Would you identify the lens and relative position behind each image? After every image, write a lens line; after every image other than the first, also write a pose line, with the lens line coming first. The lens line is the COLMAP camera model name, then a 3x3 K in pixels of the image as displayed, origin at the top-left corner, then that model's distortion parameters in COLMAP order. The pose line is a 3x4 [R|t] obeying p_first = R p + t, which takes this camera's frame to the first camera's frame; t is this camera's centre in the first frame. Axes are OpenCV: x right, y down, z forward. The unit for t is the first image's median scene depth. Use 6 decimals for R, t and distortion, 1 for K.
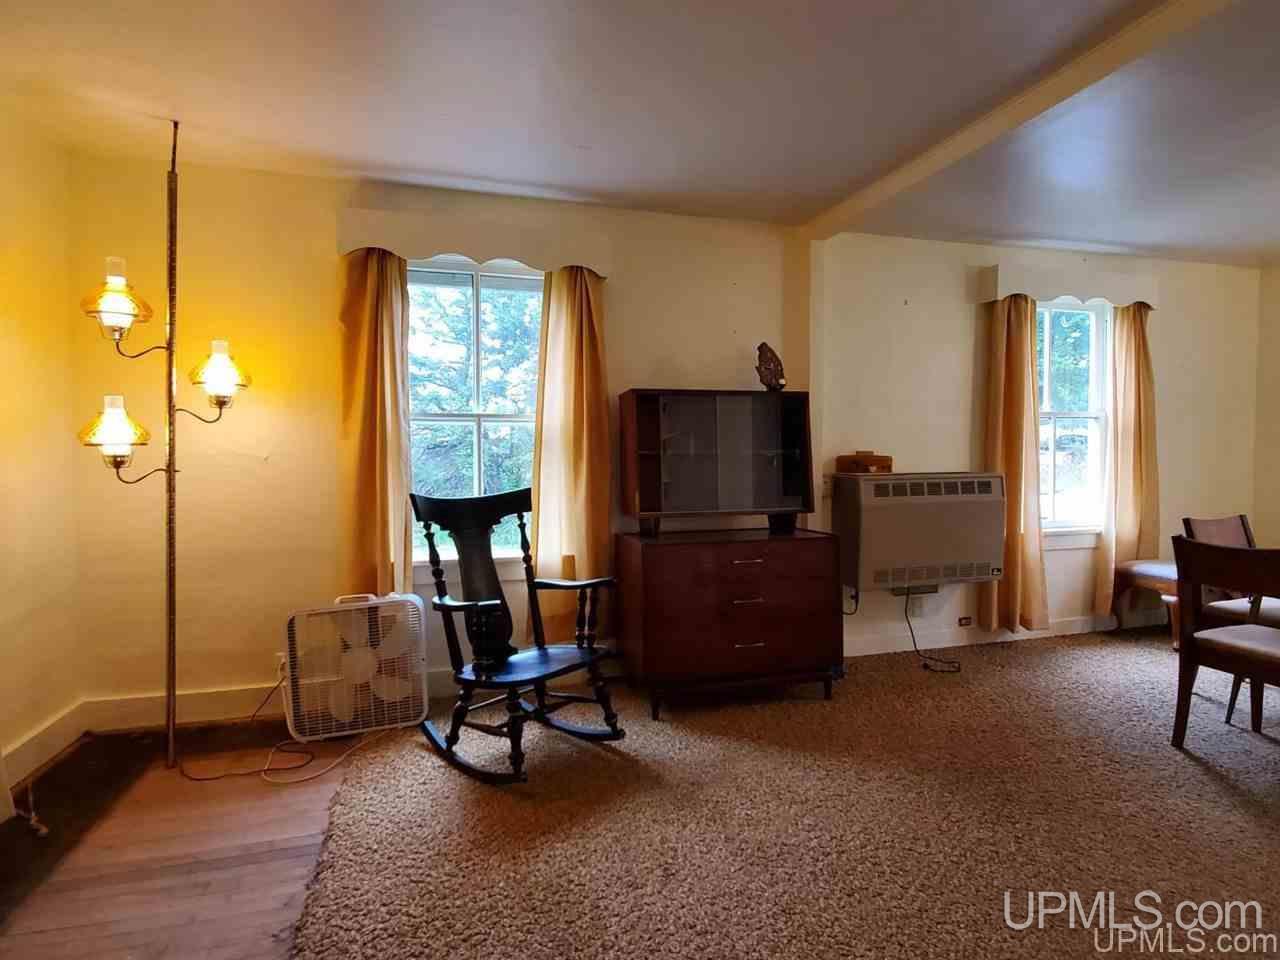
lens RADIAL K [[695.0, 0, 640.0], [0, 695.0, 480.0], [0, 0, 1]] dist [-0.001557, 0.000490]
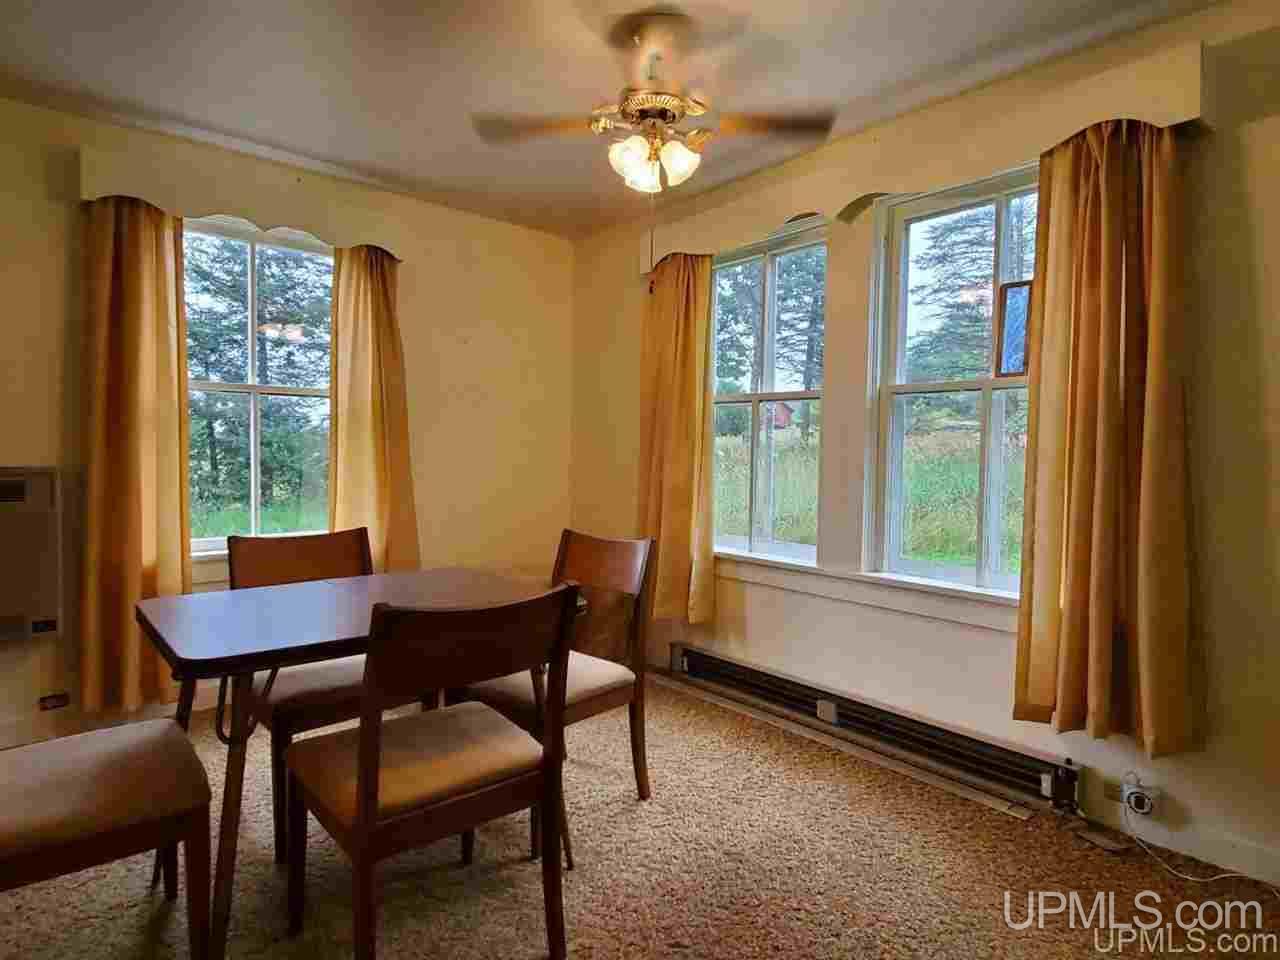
lens RADIAL K [[669.9, 0, 640.0], [0, 669.9, 480.0], [0, 0, 1]] dist [-0.015064, -0.000113]
pose [[0.886318, -0.008783, 0.462993, 0.687267], [0.003594, 0.999920, 0.012090, -0.006245], [-0.463063, -0.009052, 0.886279, 0.219323]]
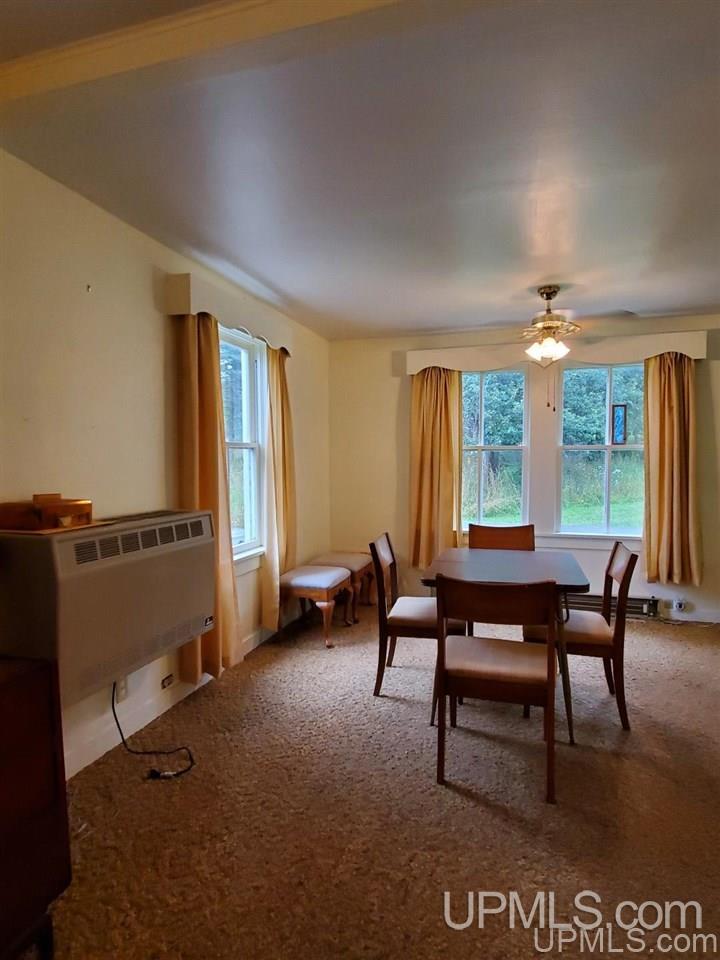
lens RADIAL K [[521.3, 0, 360.0], [0, 521.3, 480.0], [0, 0, 1]] dist [-0.001557, 0.000490]
pose [[0.530841, -0.034855, 0.846754, 0.056516], [0.041924, 0.999011, 0.014840, -0.047806], [-0.846434, 0.027621, 0.531777, 0.459403]]
